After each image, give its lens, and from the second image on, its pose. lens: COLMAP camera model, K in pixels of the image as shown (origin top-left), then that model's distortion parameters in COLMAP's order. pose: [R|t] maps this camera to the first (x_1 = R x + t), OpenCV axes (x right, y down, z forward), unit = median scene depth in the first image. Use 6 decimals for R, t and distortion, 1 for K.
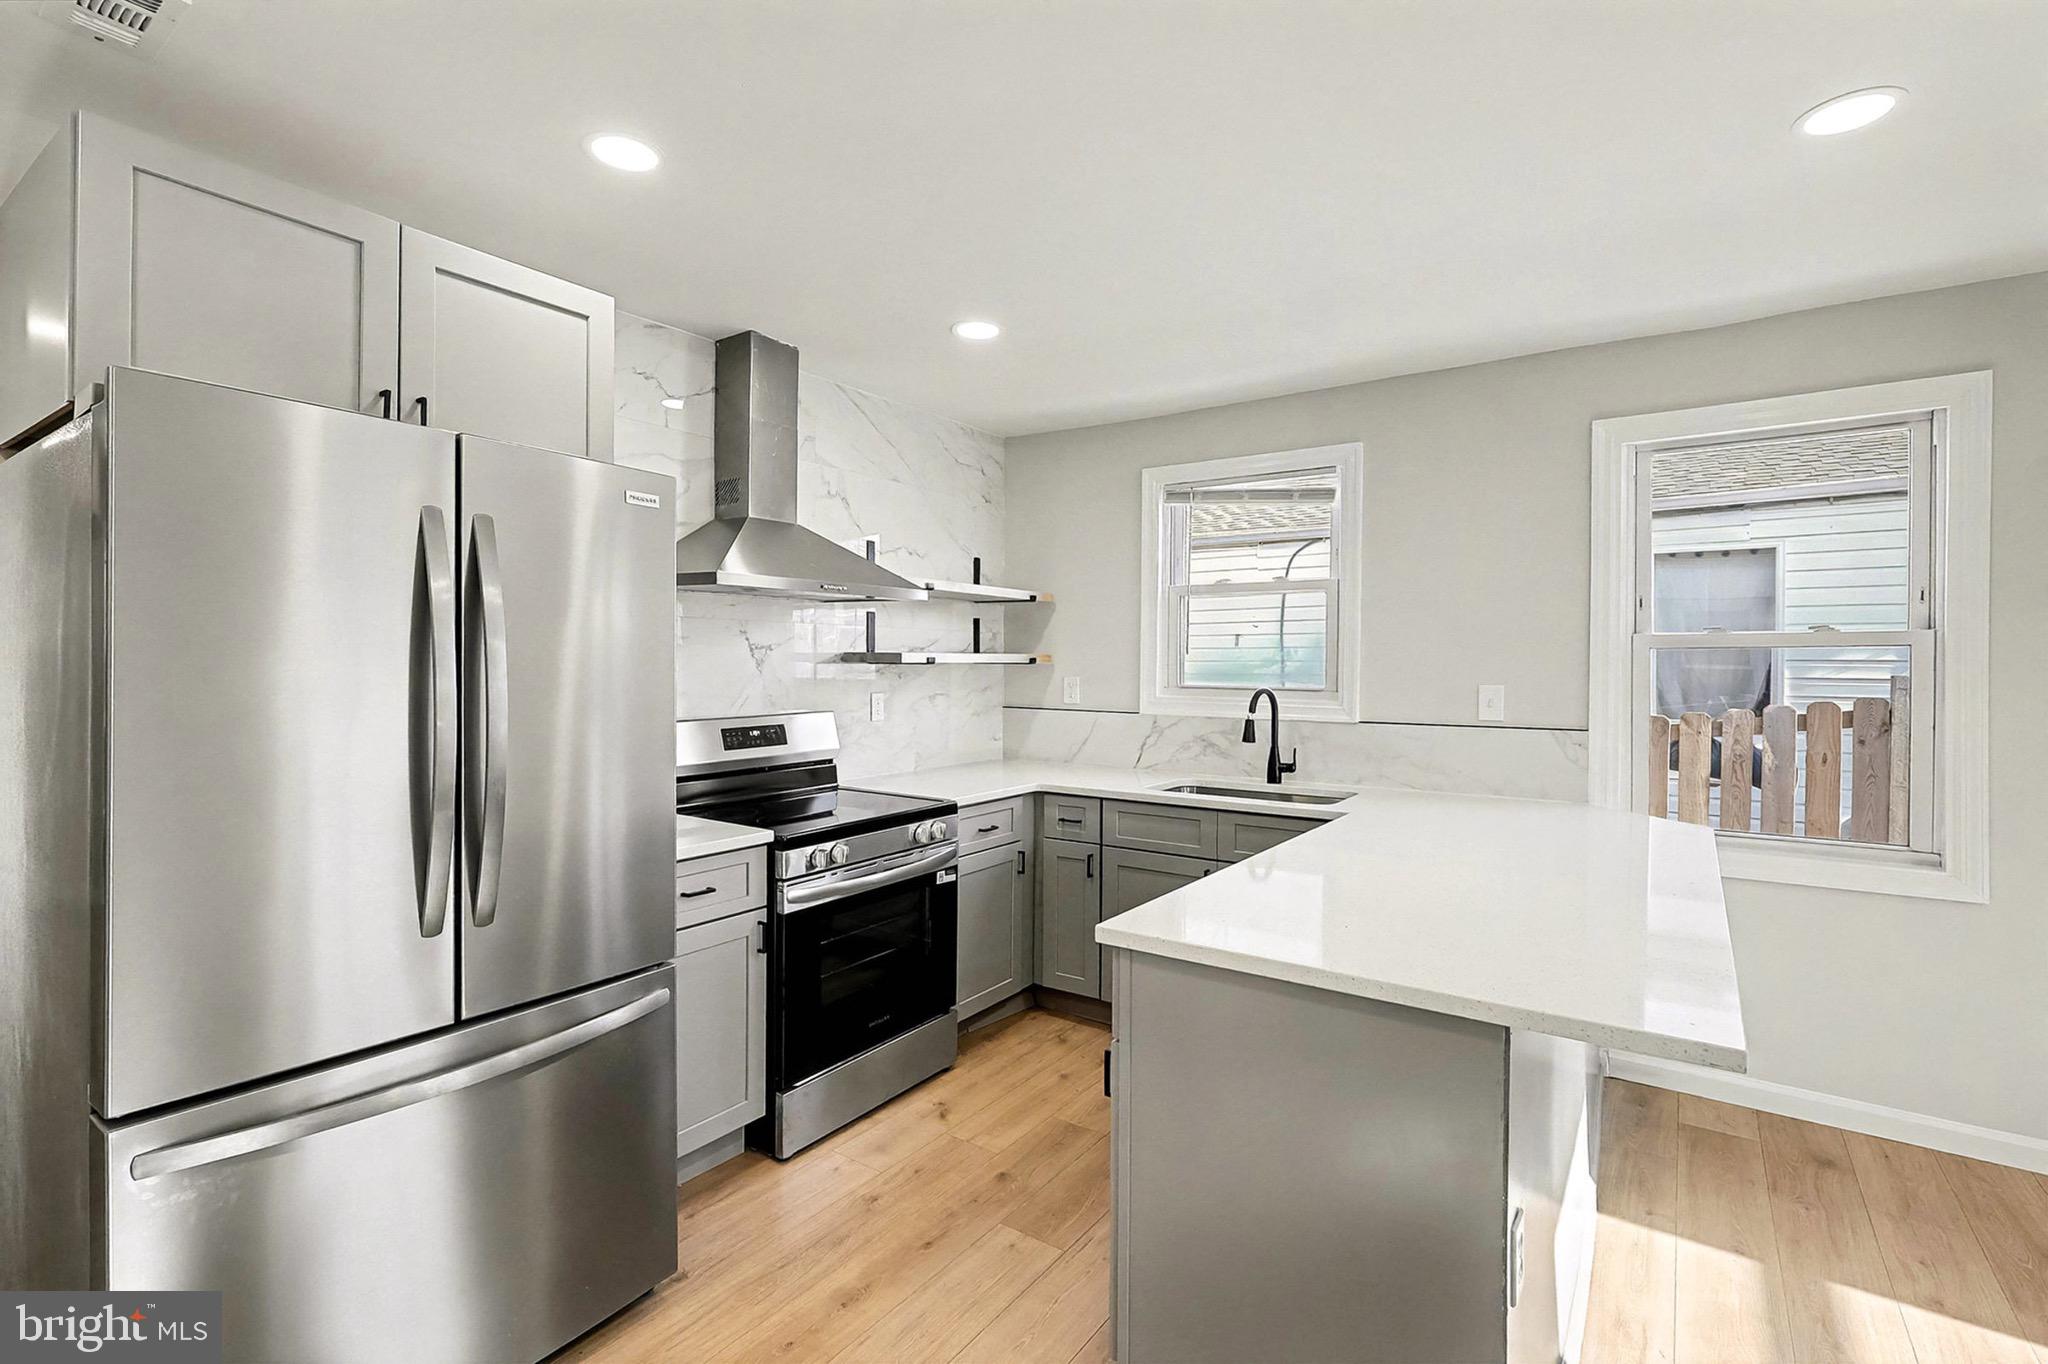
lens RADIAL K [[942.5, 0, 1018.9], [0, 942.5, 672.1], [0, 0, 1]] dist [0.002311, 0.000818]
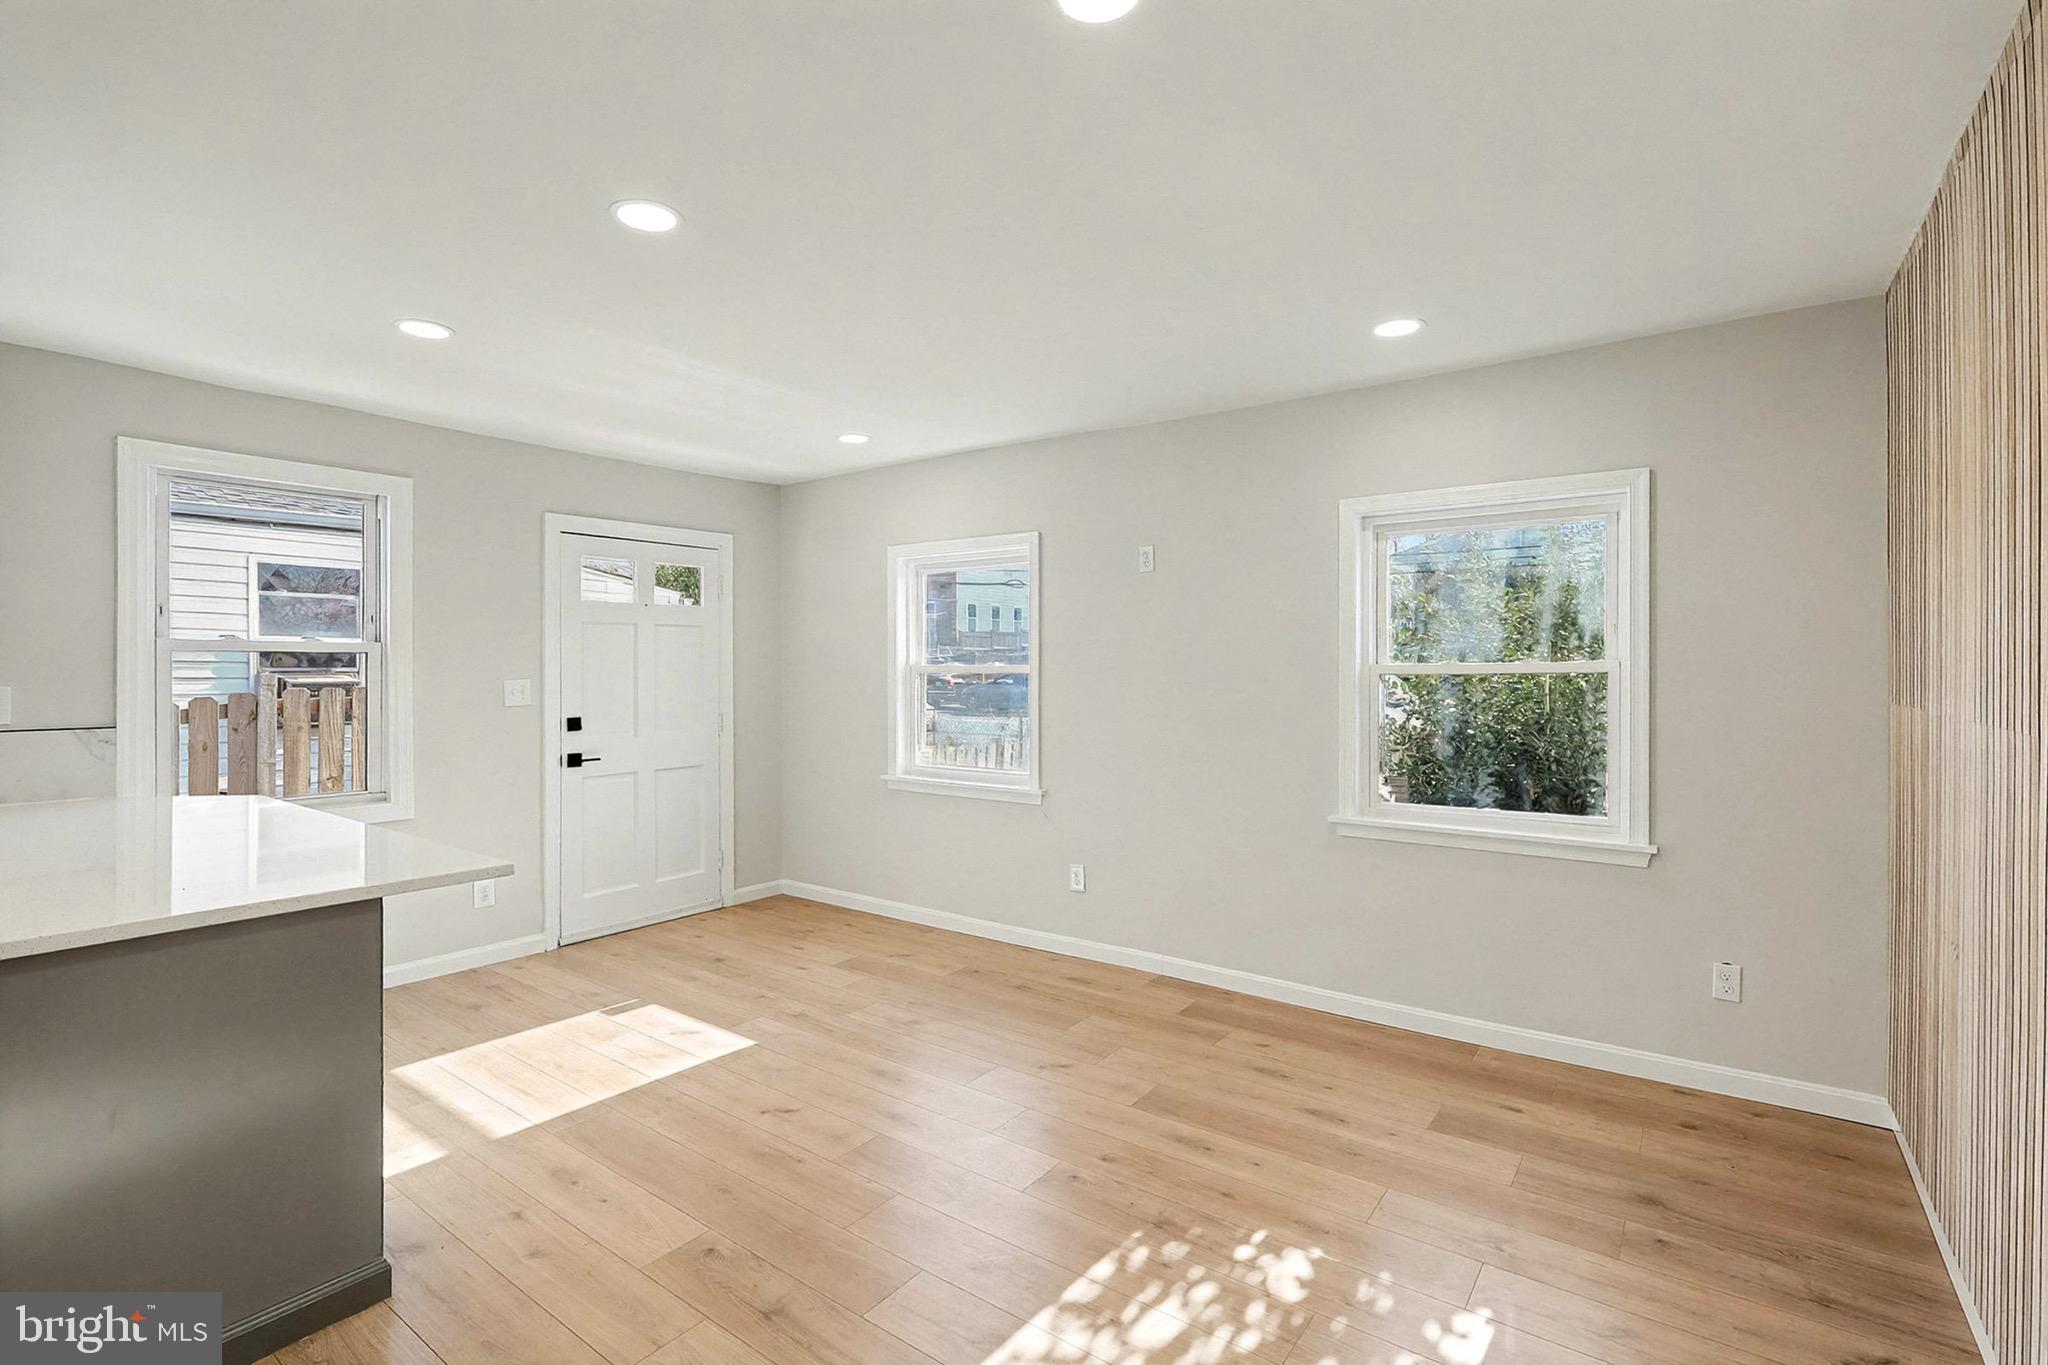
lens RADIAL K [[942.5, 0, 1018.9], [0, 942.5, 672.6], [0, 0, 1]] dist [0.002311, 0.000818]
pose [[0.031234, -0.005629, 0.999496, -0.399680], [0.004167, 0.999976, 0.005501, -0.001134], [-0.999503, 0.003993, 0.031256, -0.042648]]
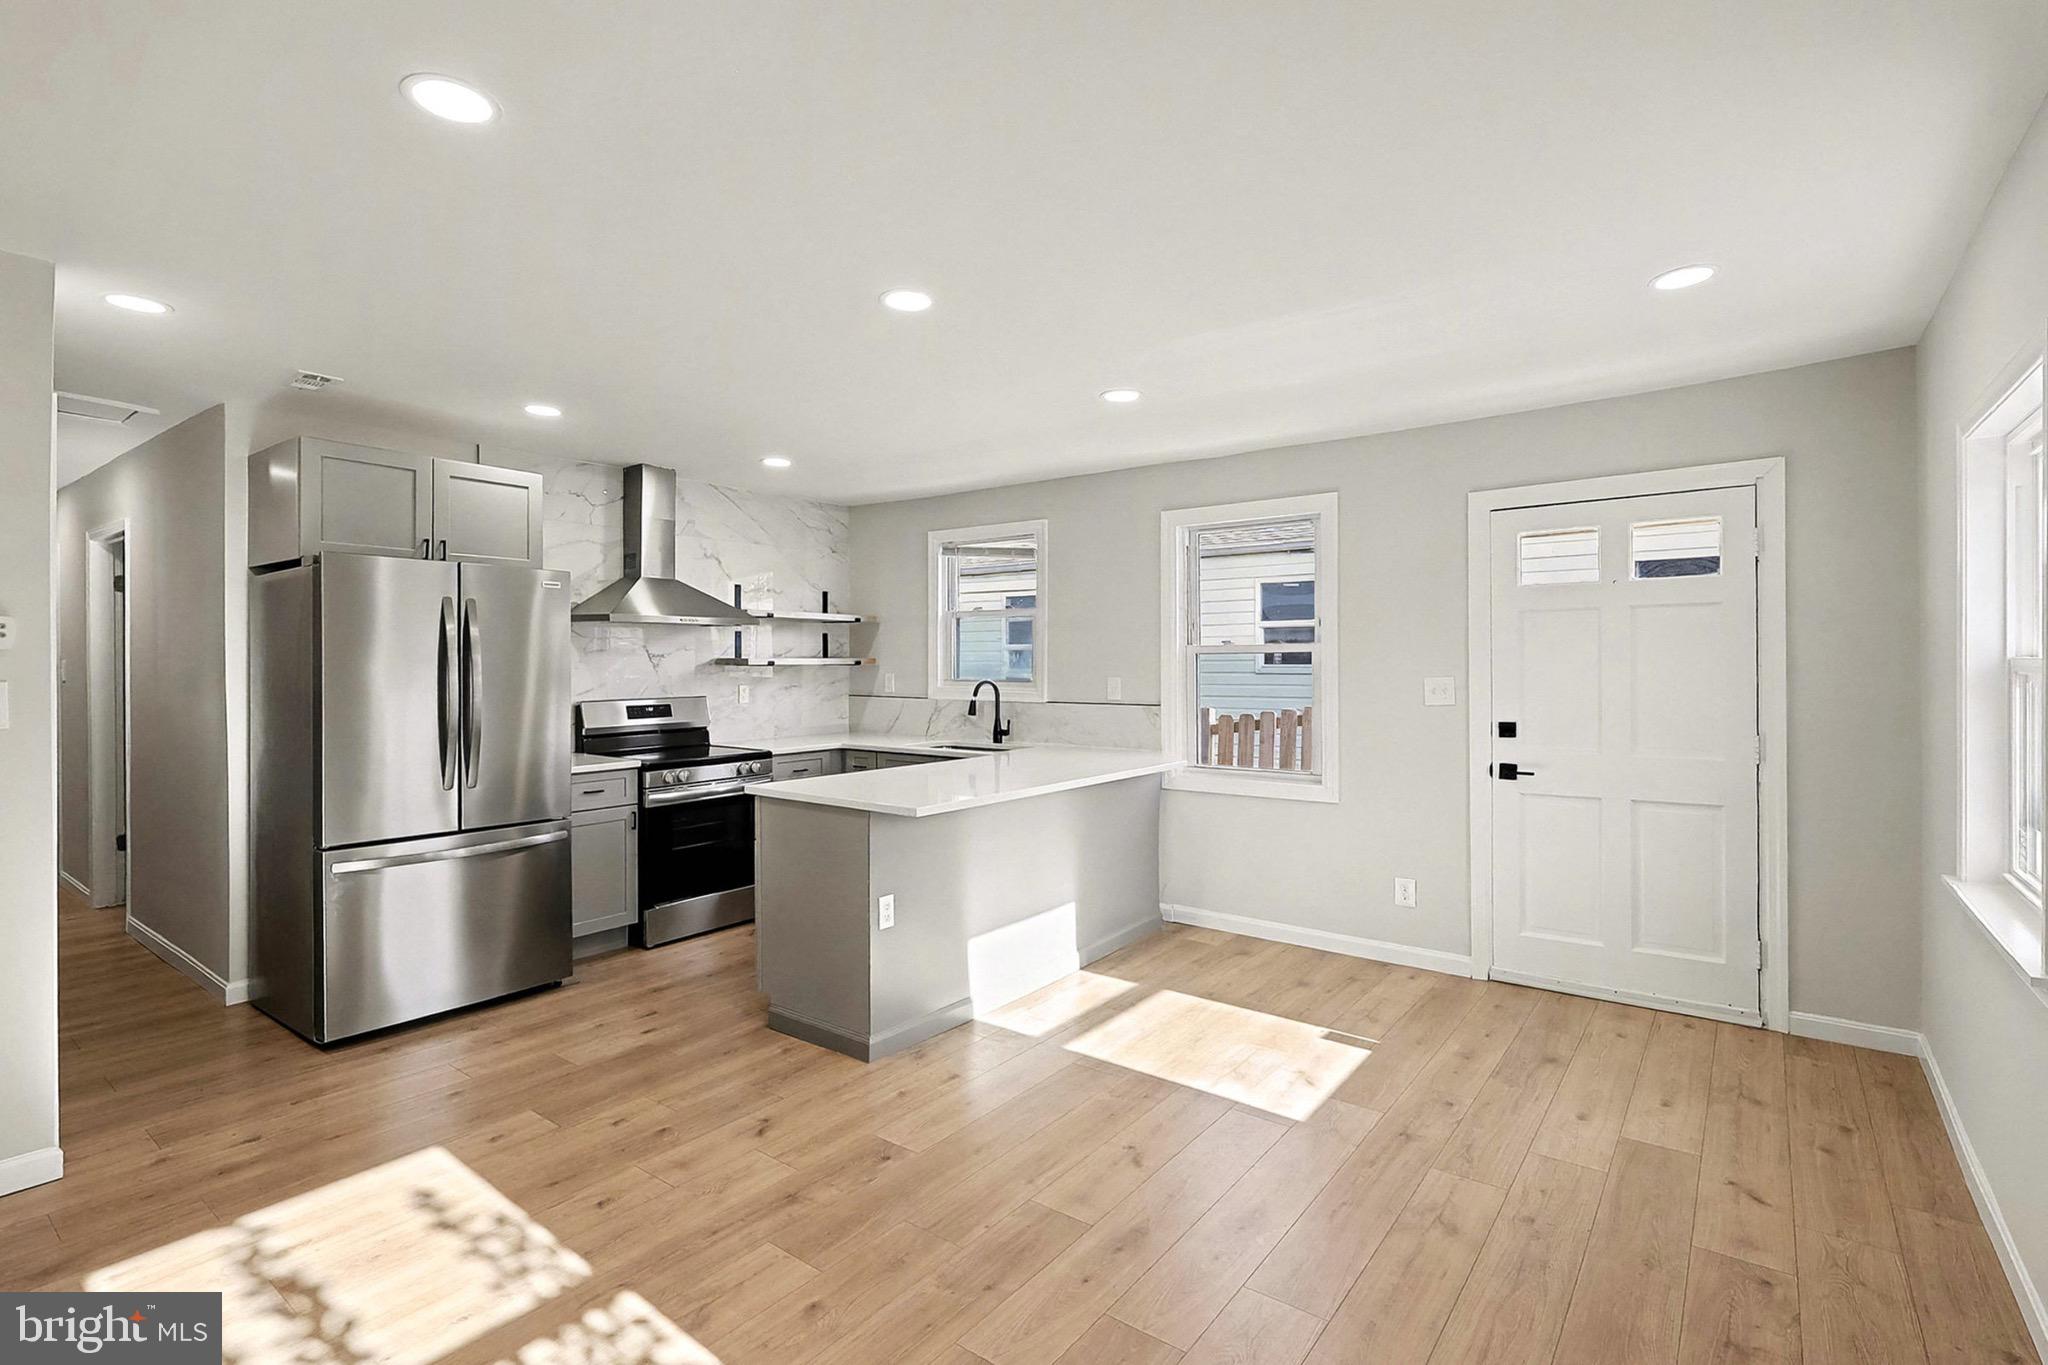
lens RADIAL K [[956.6, 0, 1011.6], [0, 956.6, 670.2], [0, 0, 1]] dist [0.003634, 0.000462]
pose [[0.999117, -0.004905, -0.041734, 0.397493], [0.004913, 0.999988, 0.000105, 0.000512], [0.041733, -0.000310, 0.999129, -0.596507]]
